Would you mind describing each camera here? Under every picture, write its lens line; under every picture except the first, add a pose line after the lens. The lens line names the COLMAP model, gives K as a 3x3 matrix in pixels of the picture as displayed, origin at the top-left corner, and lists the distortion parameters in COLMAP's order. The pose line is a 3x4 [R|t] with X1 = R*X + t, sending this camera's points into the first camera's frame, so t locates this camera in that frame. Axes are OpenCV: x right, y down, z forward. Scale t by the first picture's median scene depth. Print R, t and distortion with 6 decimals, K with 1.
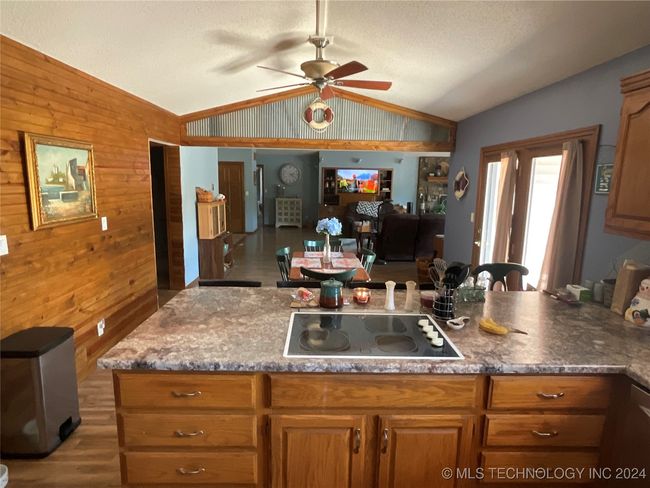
lens RADIAL K [[380.9, 0, 325.6], [0, 380.9, 242.7], [0, 0, 1]] dist [-0.000080, 0.000018]
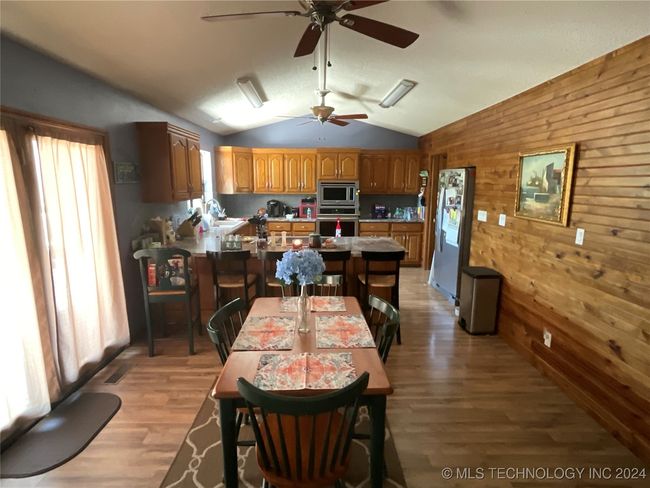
lens RADIAL K [[344.1, 0, 324.6], [0, 344.1, 242.1], [0, 0, 1]] dist [-0.000831, -0.000186]
pose [[-0.999591, -0.026274, 0.011289, -0.041575], [-0.020861, 0.939986, 0.340574, -0.331373], [-0.019560, 0.340199, -0.940150, 2.012594]]
